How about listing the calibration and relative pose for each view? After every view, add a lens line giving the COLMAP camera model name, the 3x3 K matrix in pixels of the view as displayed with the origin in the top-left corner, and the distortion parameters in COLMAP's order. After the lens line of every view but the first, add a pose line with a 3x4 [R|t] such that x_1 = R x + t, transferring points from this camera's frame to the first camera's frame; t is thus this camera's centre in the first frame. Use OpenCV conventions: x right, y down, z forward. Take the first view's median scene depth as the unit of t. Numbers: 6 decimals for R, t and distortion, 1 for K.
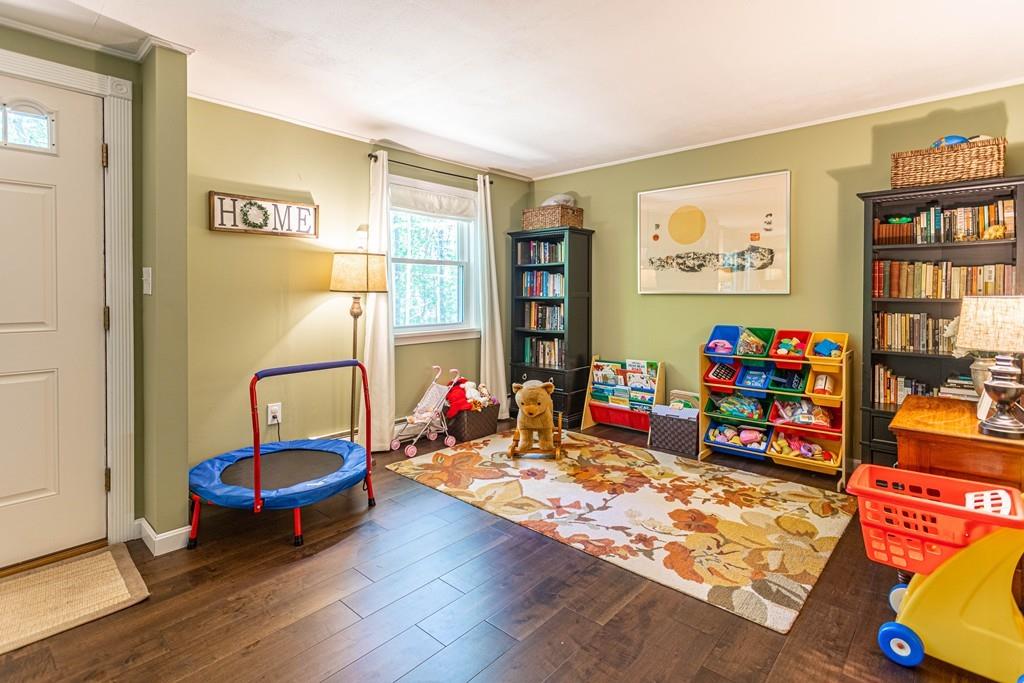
lens RADIAL K [[503.0, 0, 512.5], [0, 503.0, 295.5], [0, 0, 1]] dist [-0.001382, -0.000063]
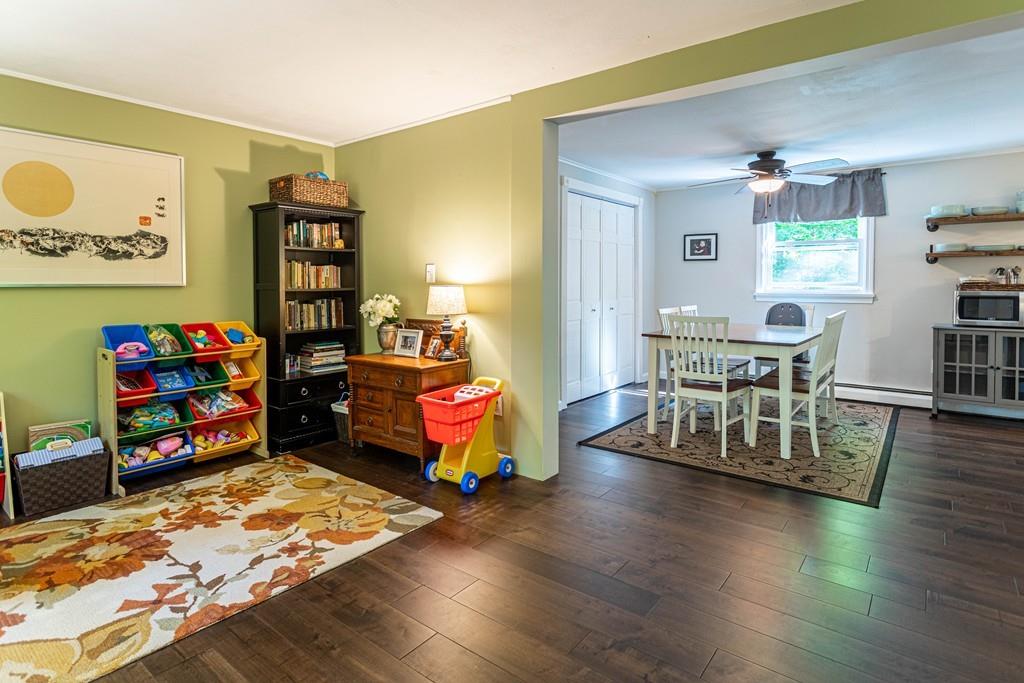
lens RADIAL K [[541.5, 0, 507.4], [0, 541.5, 296.5], [0, 0, 1]] dist [-0.001308, -0.000233]
pose [[-0.064627, -0.023814, 0.997625, -0.533413], [0.009079, 0.999660, 0.024451, -0.003004], [-0.997868, 0.010637, -0.064389, 0.466728]]
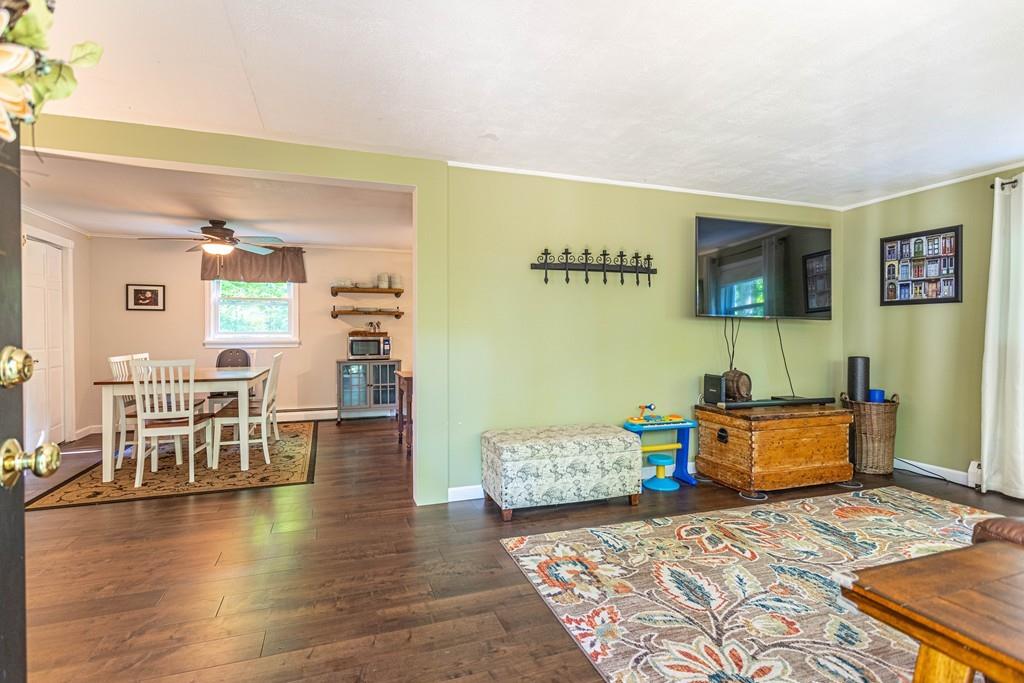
lens RADIAL K [[496.3, 0, 500.6], [0, 496.3, 339.2], [0, 0, 1]] dist [0.012068, 0.000102]
pose [[-0.874849, 0.000209, 0.484395, -0.663888], [0.009989, 0.999795, 0.017609, 0.007487], [-0.484292, 0.020244, -0.874672, 0.621434]]
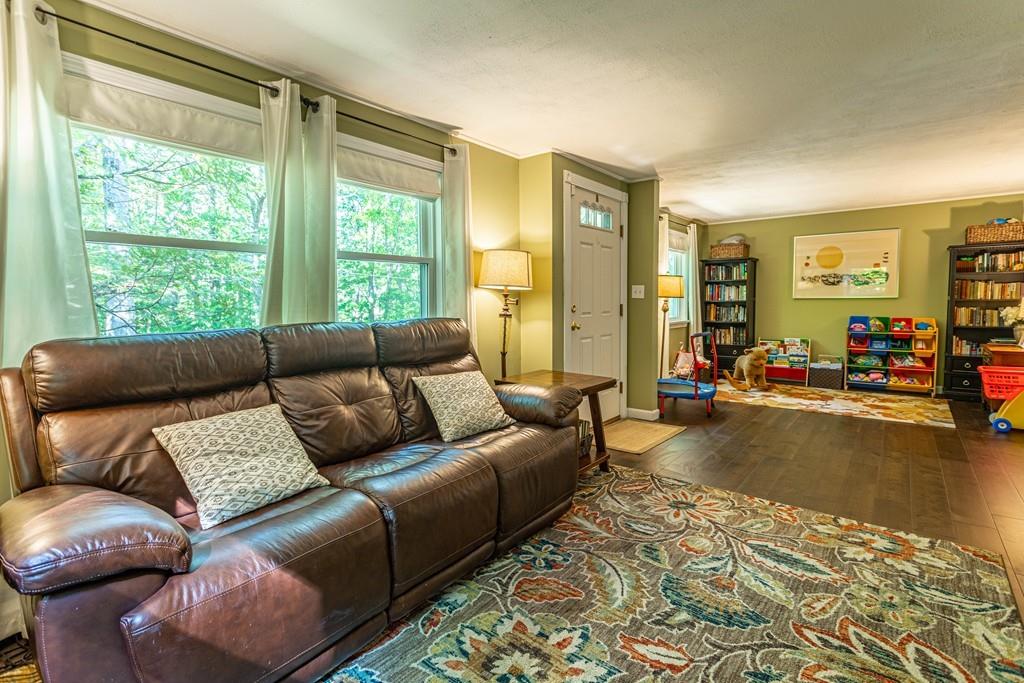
lens RADIAL K [[490.5, 0, 512.4], [0, 490.5, 326.0], [0, 0, 1]] dist [-0.000427, -0.000780]
pose [[0.998347, -0.006608, 0.057094, -0.957555], [0.004057, 0.998993, 0.044684, 0.014436], [-0.057332, -0.044378, 0.997368, -0.698829]]
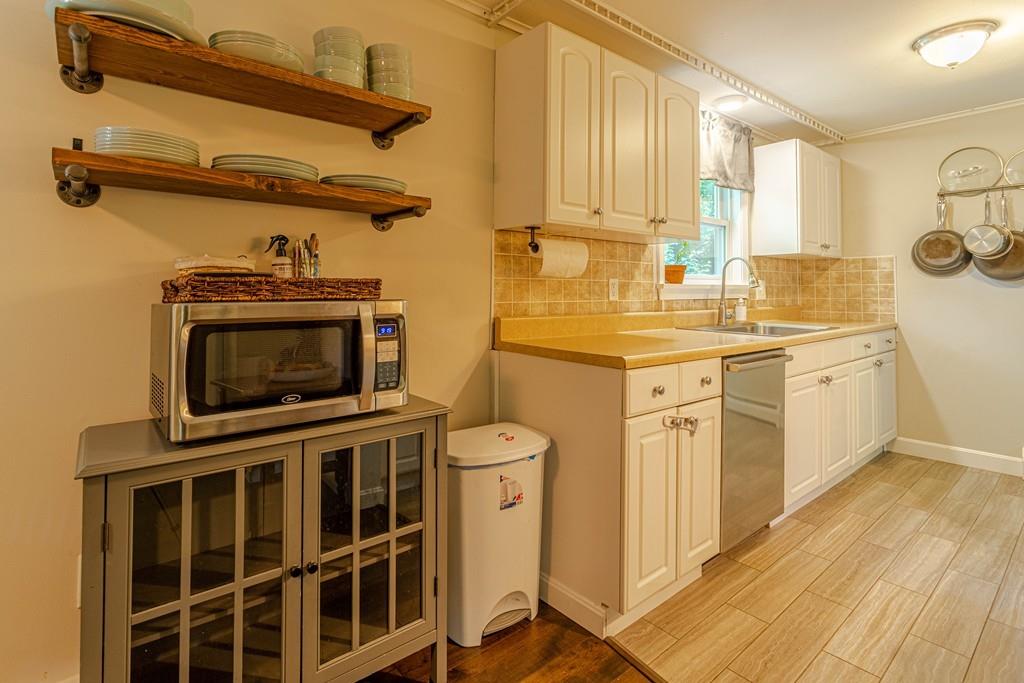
lens RADIAL K [[509.5, 0, 510.6], [0, 509.5, 273.6], [0, 0, 1]] dist [-0.000048, -0.000188]
pose [[-0.990830, 0.004400, 0.135046, 0.492588], [0.001376, 0.999746, -0.022476, 0.014538], [-0.135111, -0.022084, -0.990584, -0.450111]]
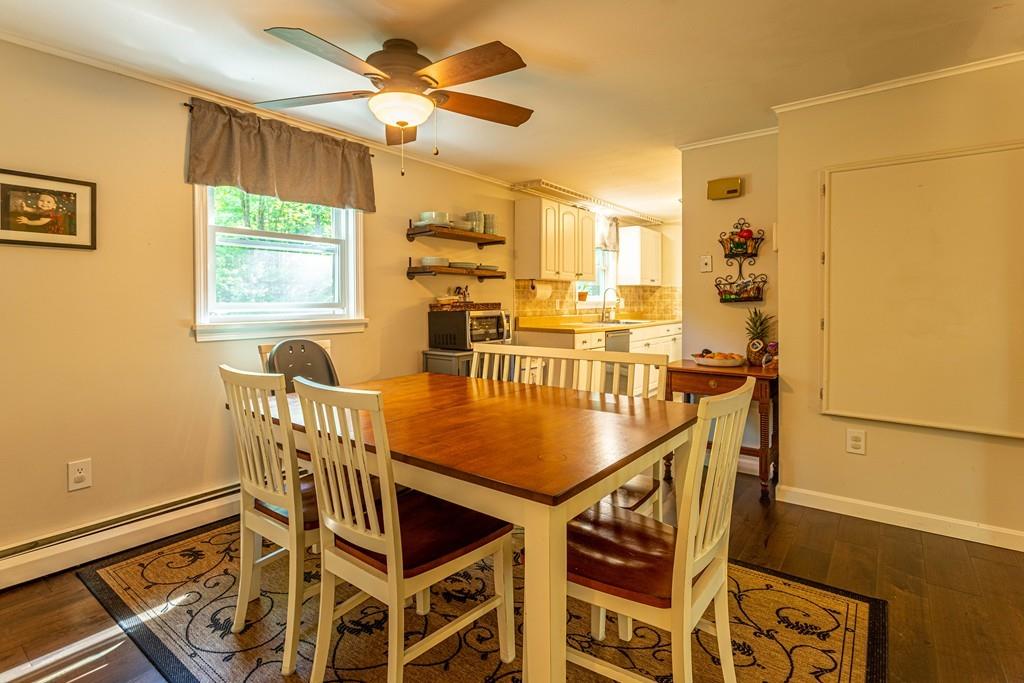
lens RADIAL K [[503.0, 0, 512.5], [0, 503.0, 295.5], [0, 0, 1]] dist [-0.001382, -0.000063]
pose [[-0.995578, 0.006739, -0.093700, 0.741122], [0.006803, 0.999977, -0.000357, -0.007555], [0.093696, -0.000993, -0.995600, 0.379562]]
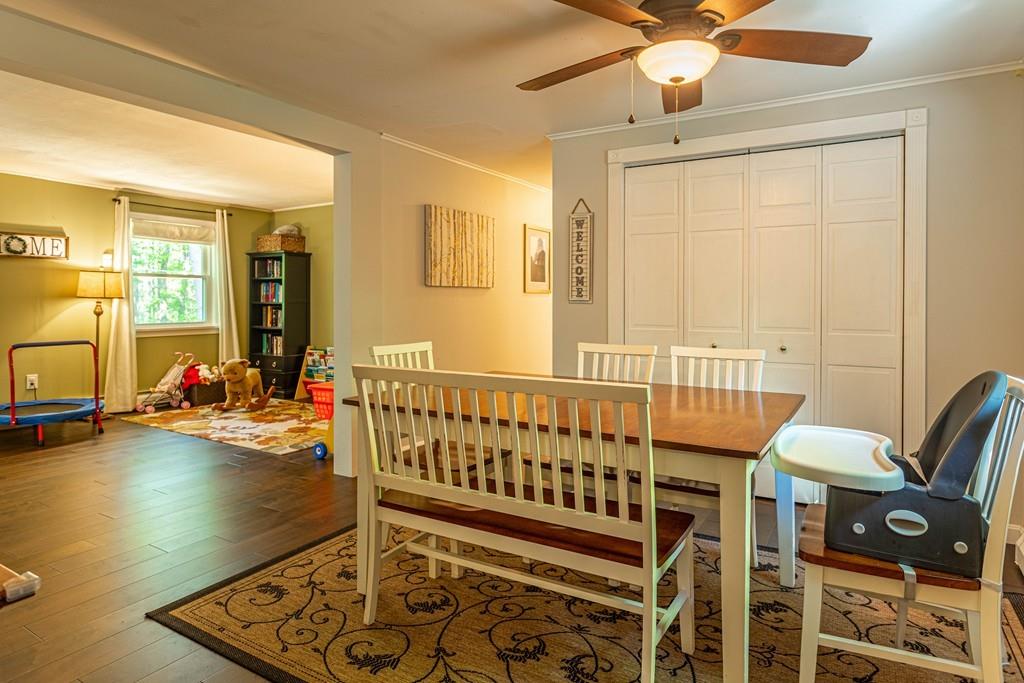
lens RADIAL K [[582.5, 0, 515.6], [0, 582.5, 305.8], [0, 0, 1]] dist [-0.002758, 0.000792]
pose [[0.980438, 0.002563, 0.196813, 0.531230], [-0.003299, 0.999989, 0.003415, 0.006128], [-0.196802, -0.003998, 0.980435, -0.865526]]
